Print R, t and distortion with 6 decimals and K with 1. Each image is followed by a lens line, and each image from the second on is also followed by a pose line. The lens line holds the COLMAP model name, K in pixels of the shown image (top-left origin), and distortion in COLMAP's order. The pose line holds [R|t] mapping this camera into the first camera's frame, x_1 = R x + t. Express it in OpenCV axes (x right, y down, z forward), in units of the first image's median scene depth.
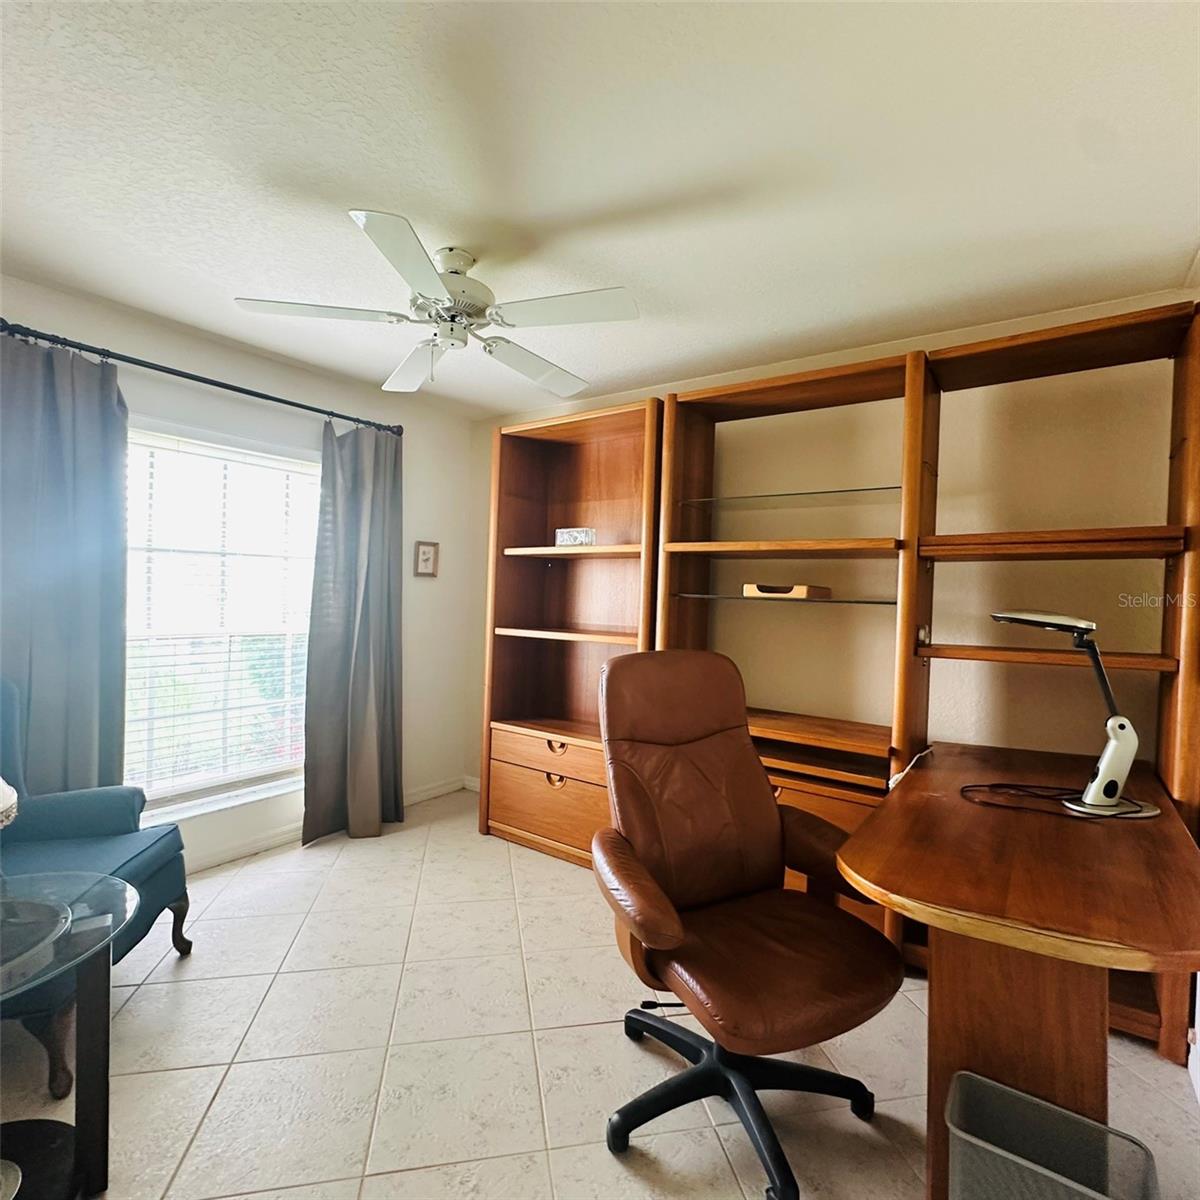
lens RADIAL K [[642.1, 0, 601.6], [0, 642.1, 602.2], [0, 0, 1]] dist [-0.004052, -0.000492]
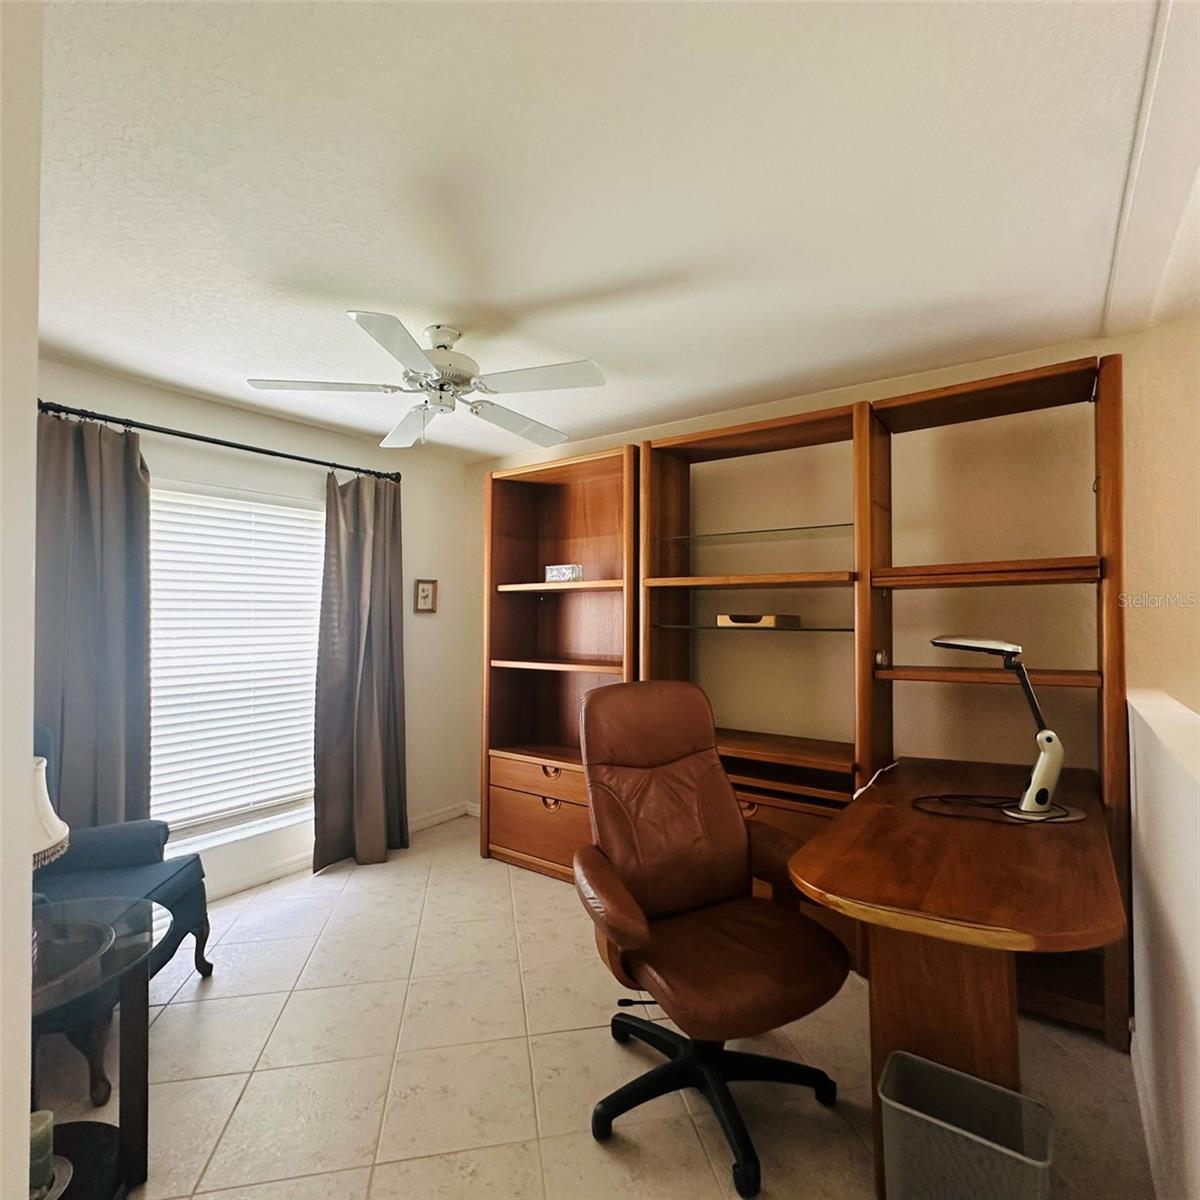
lens RADIAL K [[642.1, 0, 599.4], [0, 642.1, 601.4], [0, 0, 1]] dist [-0.004052, -0.000492]
pose [[0.999490, -0.030715, -0.008724, 0.042301], [0.030387, 0.998906, -0.035547, -0.023474], [0.009806, 0.035263, 0.999330, -0.101052]]
